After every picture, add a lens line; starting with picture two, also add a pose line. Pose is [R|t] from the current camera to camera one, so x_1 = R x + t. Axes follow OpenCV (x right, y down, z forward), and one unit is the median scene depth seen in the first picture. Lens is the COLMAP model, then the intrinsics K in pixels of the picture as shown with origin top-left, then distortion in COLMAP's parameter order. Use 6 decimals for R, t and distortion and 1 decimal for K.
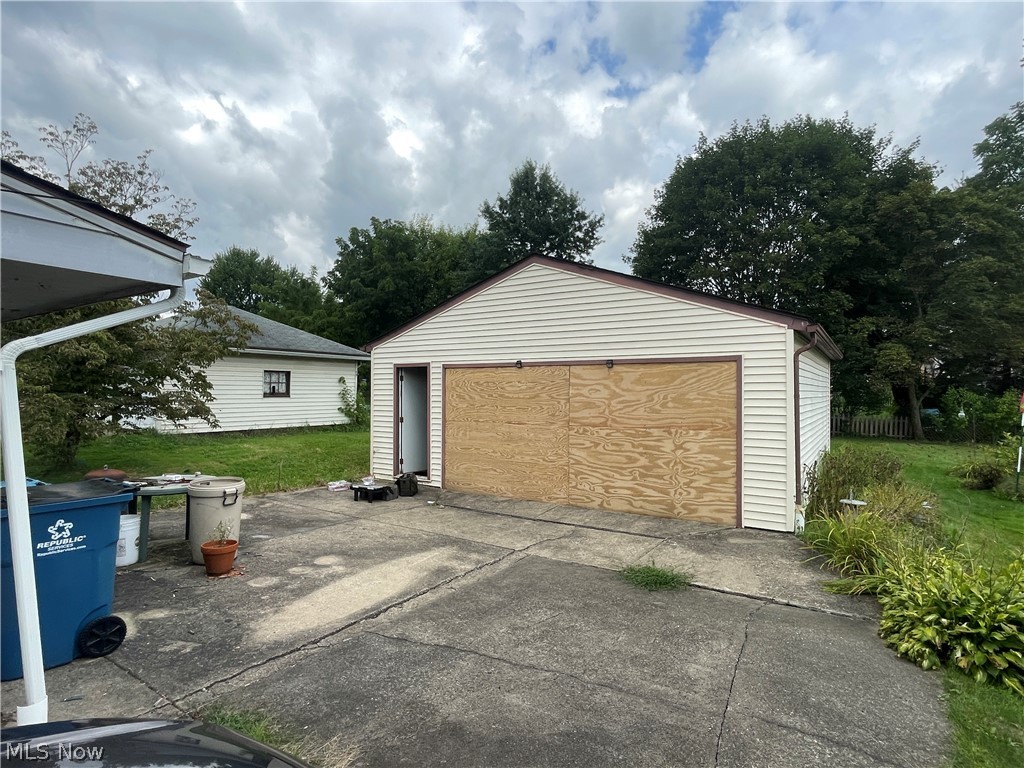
lens RADIAL K [[548.5, 0, 510.9], [0, 548.5, 384.5], [0, 0, 1]] dist [-0.003923, 0.000589]
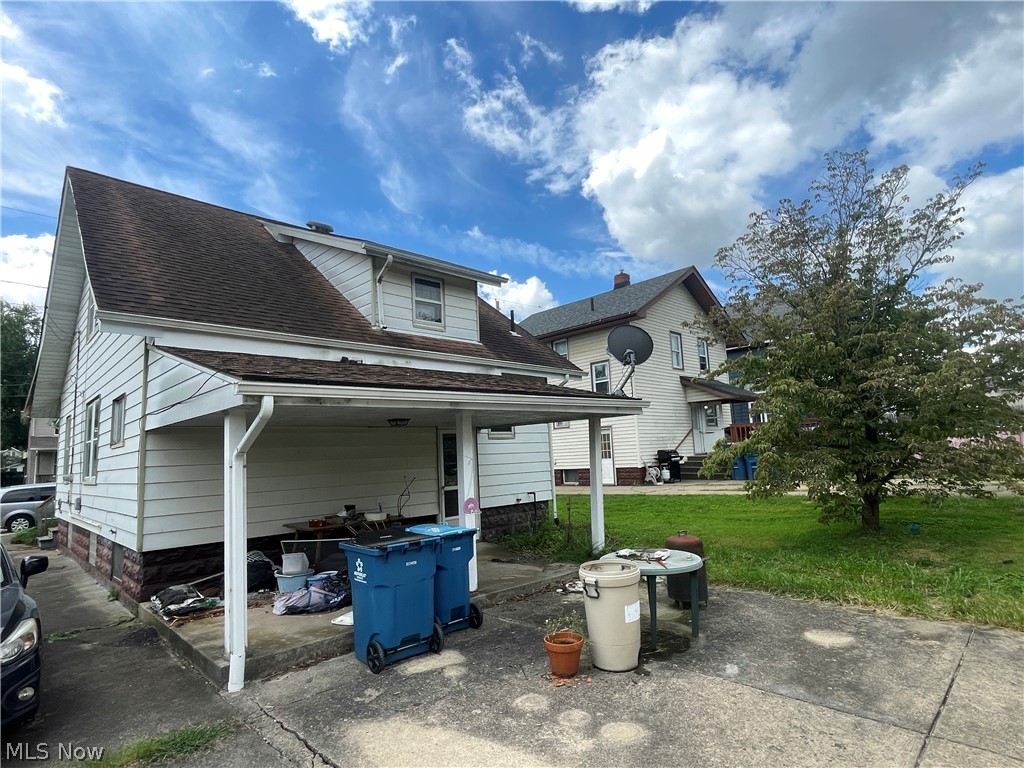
lens RADIAL K [[548.5, 0, 516.8], [0, 548.5, 391.0], [0, 0, 1]] dist [-0.003923, 0.000589]
pose [[-0.215547, -0.116512, -0.969518, 0.423184], [0.061705, 0.989247, -0.132602, 0.017531], [0.974542, -0.088406, -0.206039, 1.314982]]
